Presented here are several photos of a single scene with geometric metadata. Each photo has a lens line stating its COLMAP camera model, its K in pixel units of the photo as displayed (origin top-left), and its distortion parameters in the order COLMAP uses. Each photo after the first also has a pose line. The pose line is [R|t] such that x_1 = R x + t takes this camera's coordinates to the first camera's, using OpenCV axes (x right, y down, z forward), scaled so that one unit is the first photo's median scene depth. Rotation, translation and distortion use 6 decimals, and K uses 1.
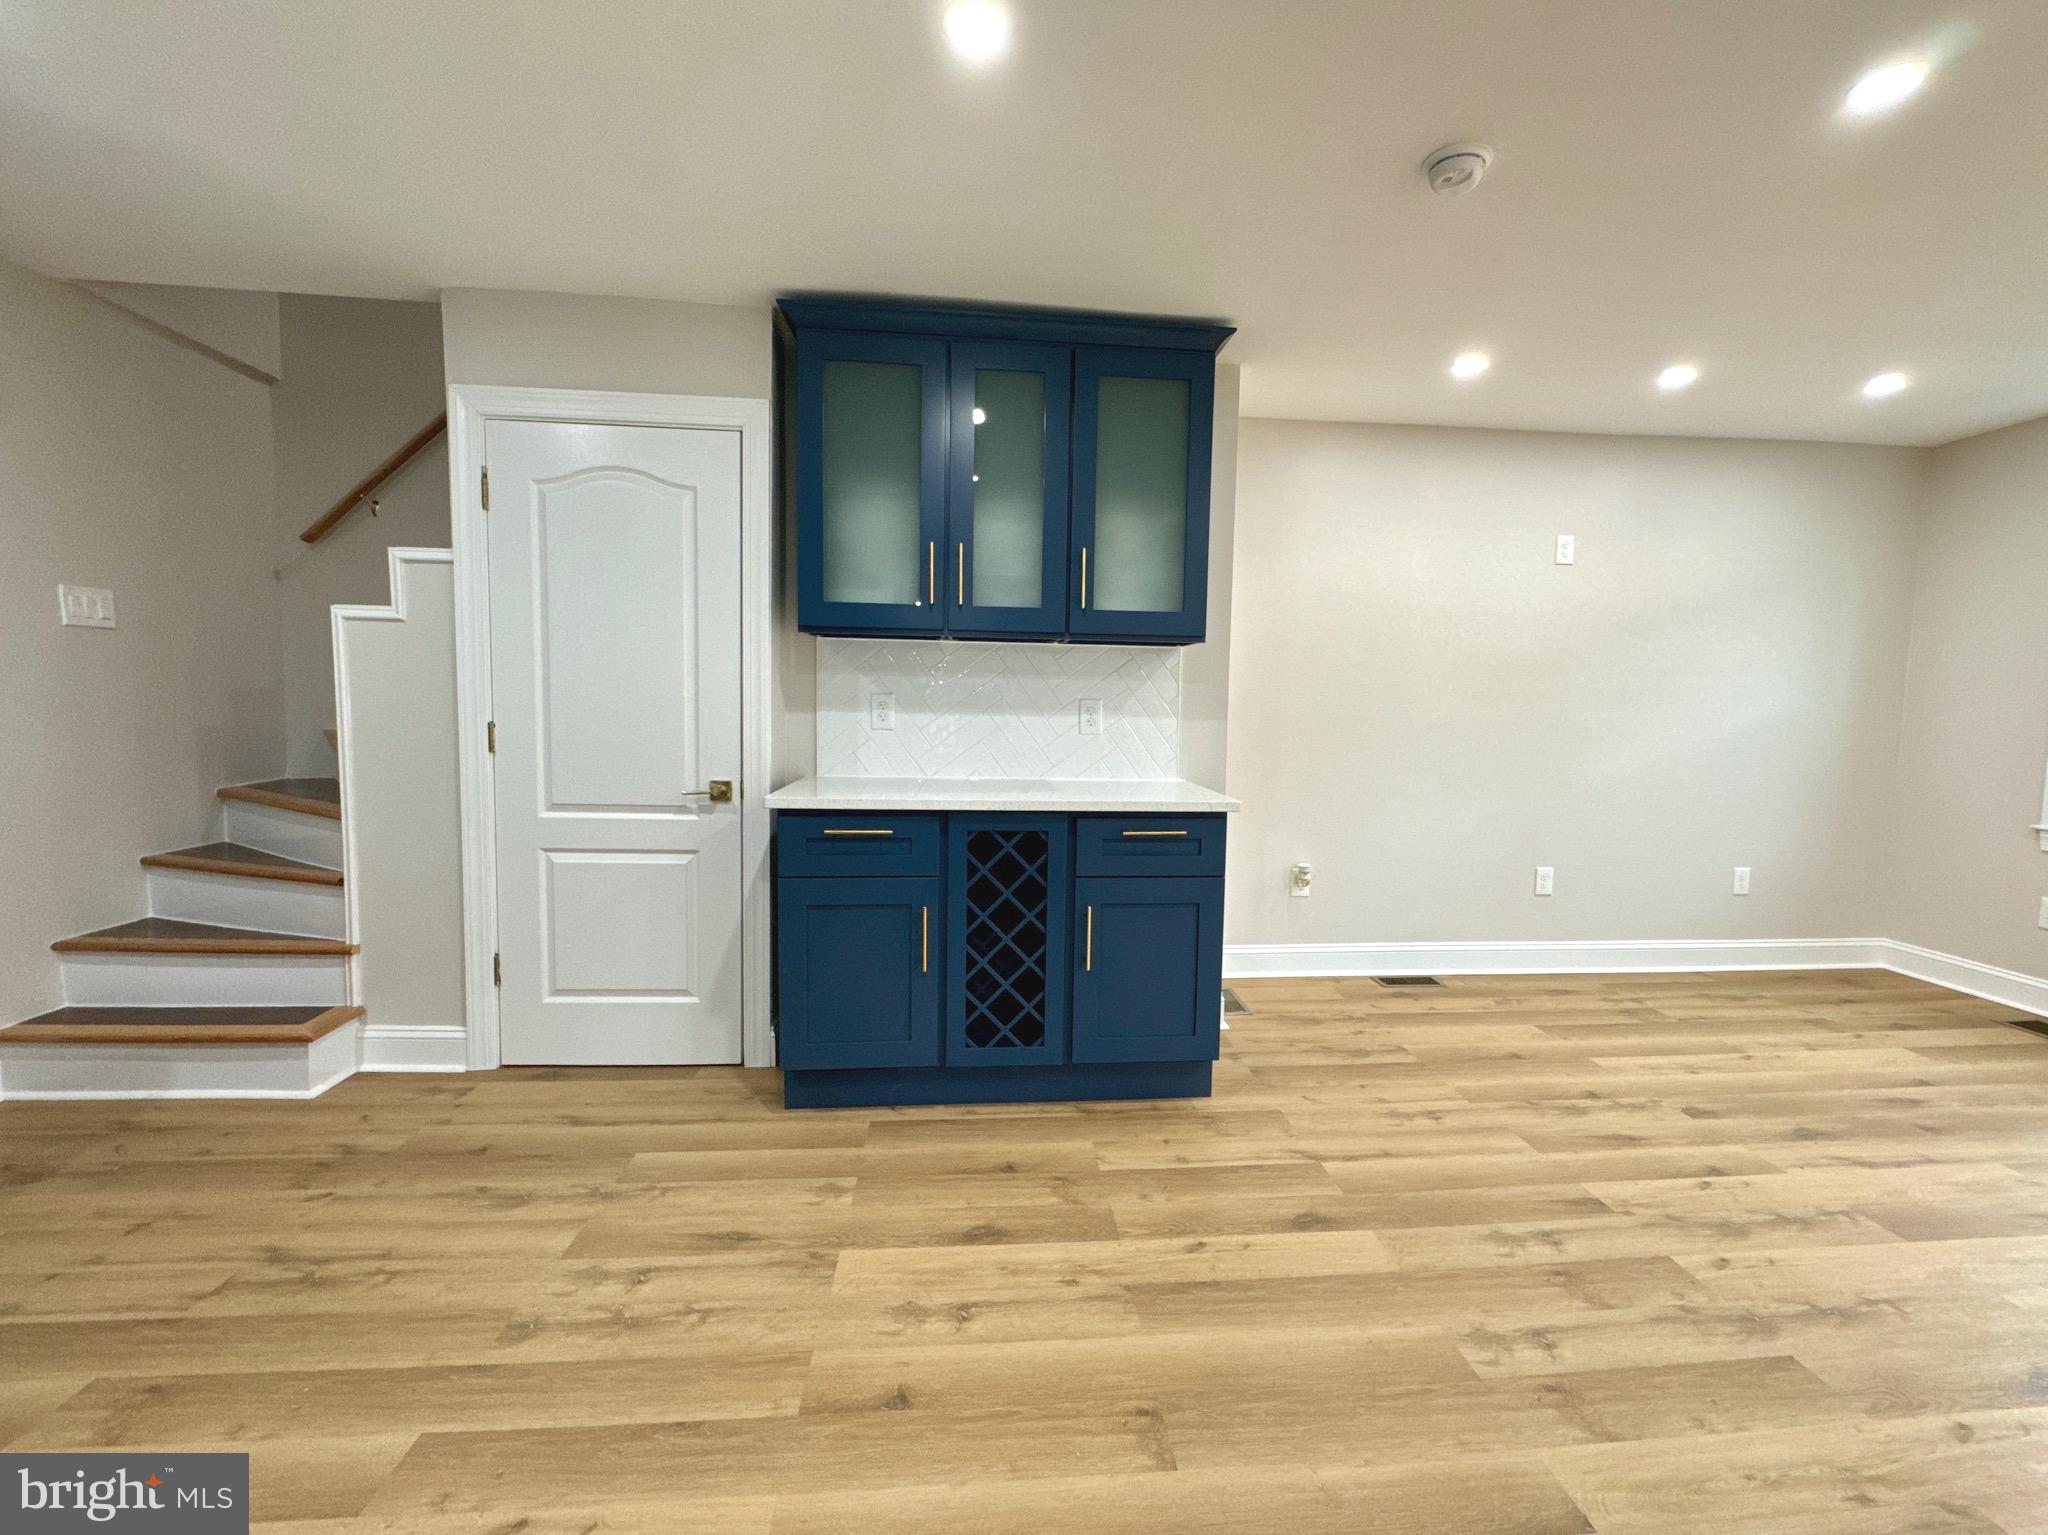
lens RADIAL K [[870.0, 0, 1048.4], [0, 870.0, 770.3], [0, 0, 1]] dist [-0.003483, -0.000364]
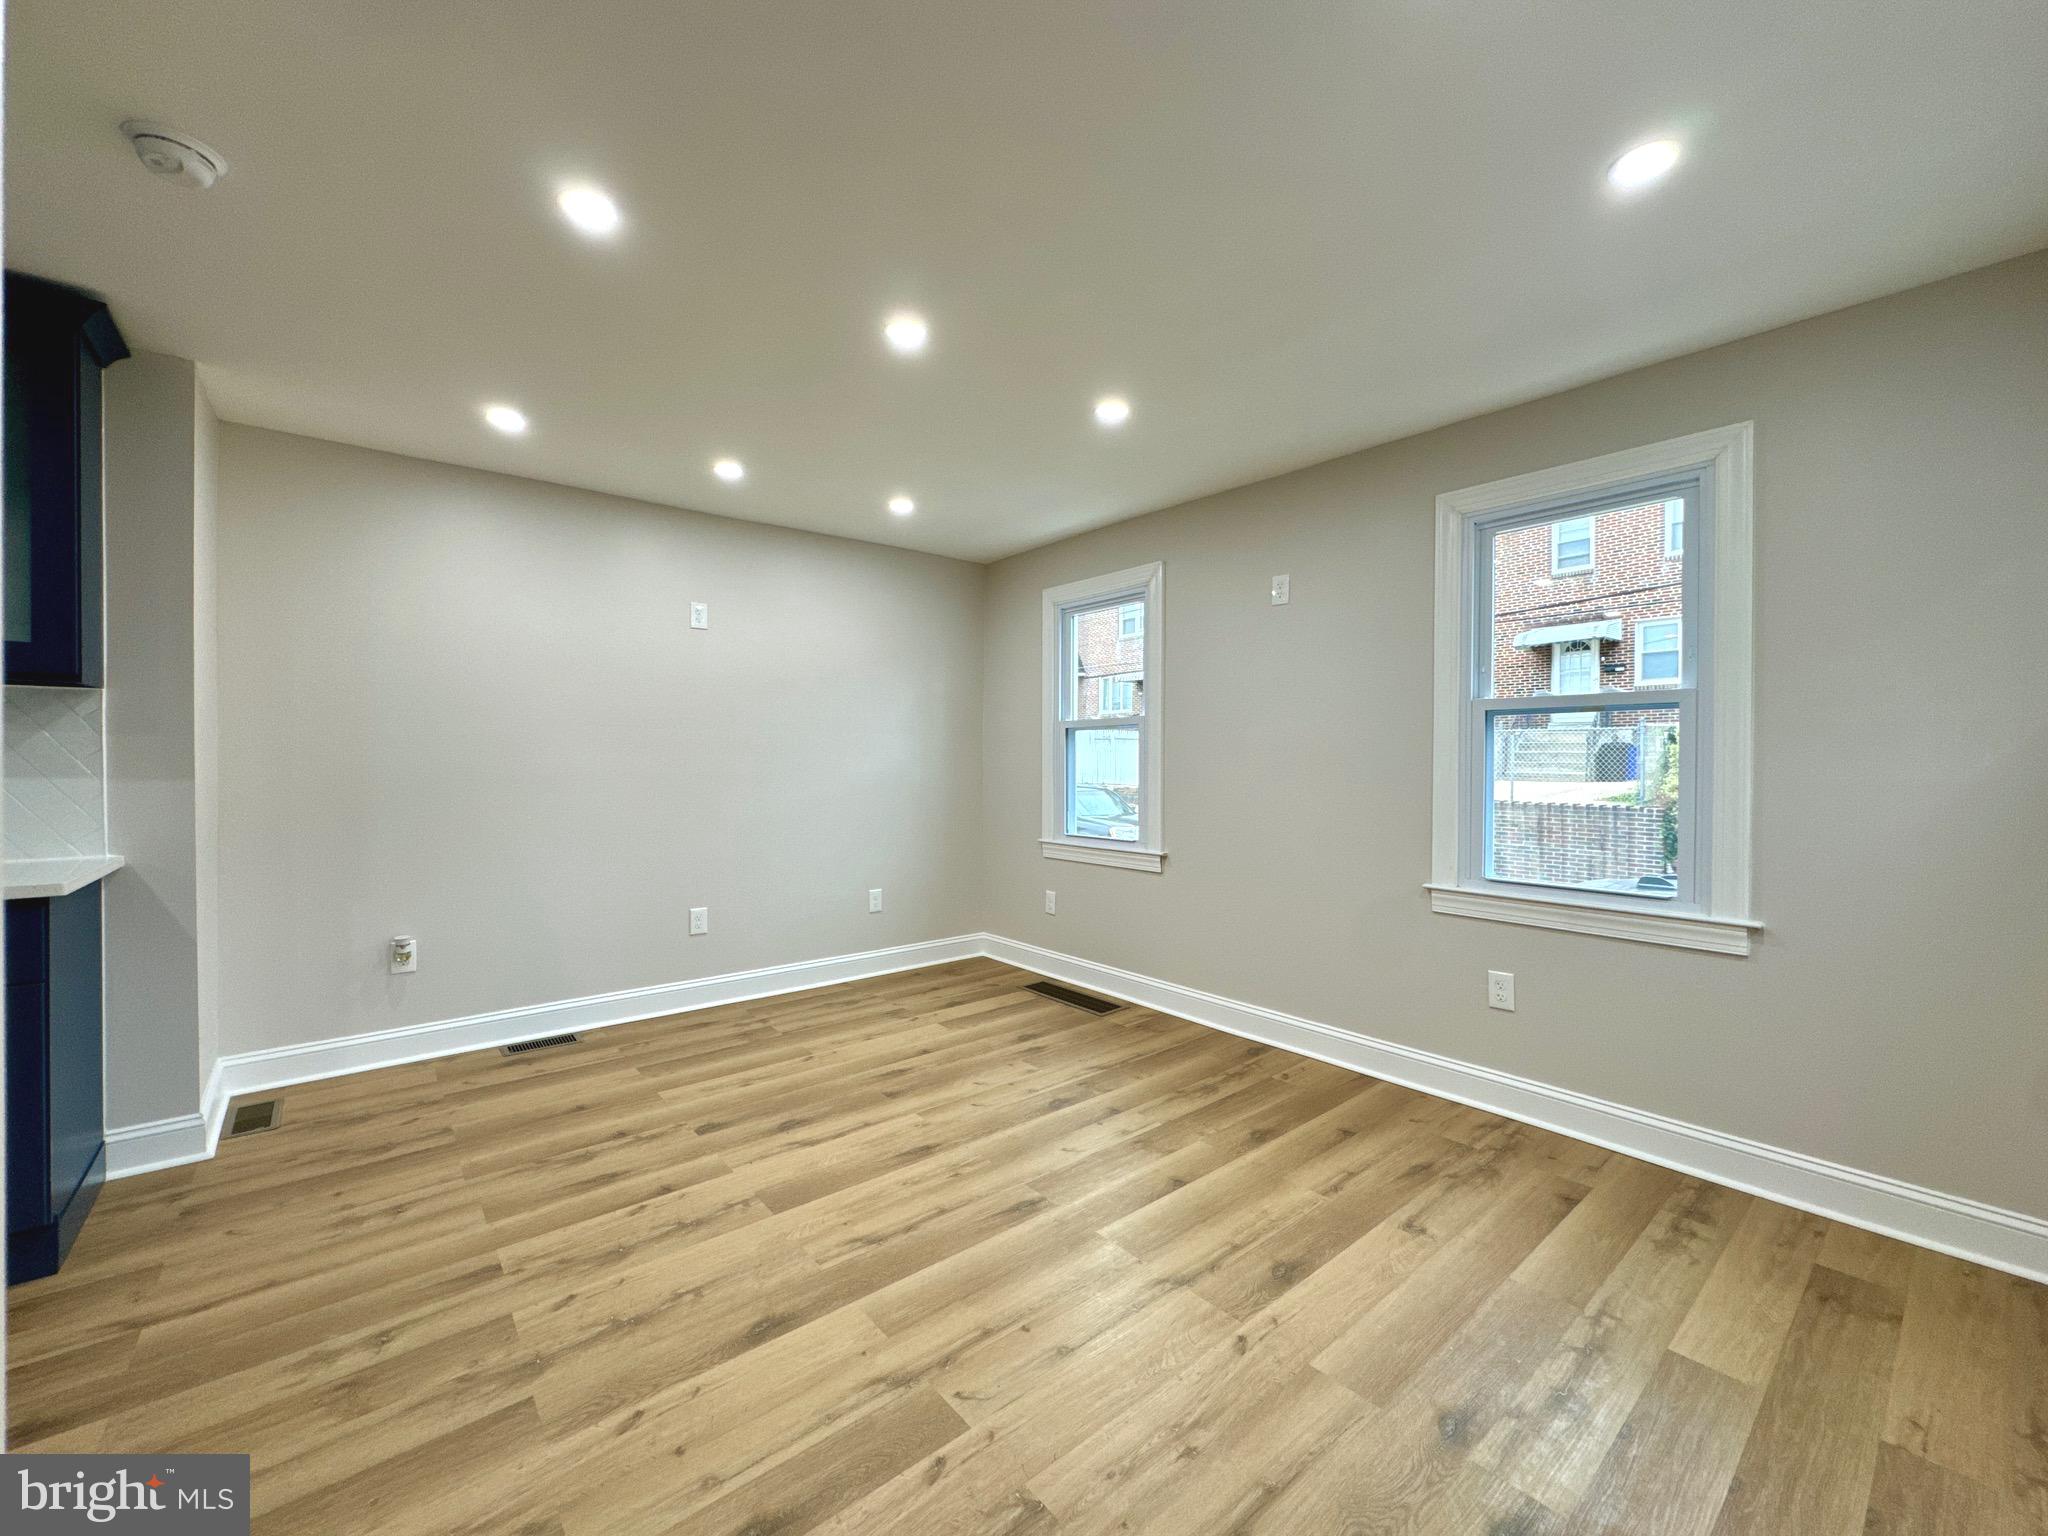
lens RADIAL K [[815.3, 0, 1014.7], [0, 815.3, 775.5], [0, 0, 1]] dist [-0.000421, -0.000112]
pose [[0.829388, -0.024444, 0.558138, 0.494169], [0.056554, 0.997584, -0.040348, 0.016093], [-0.555803, 0.065029, 0.828767, -0.086659]]
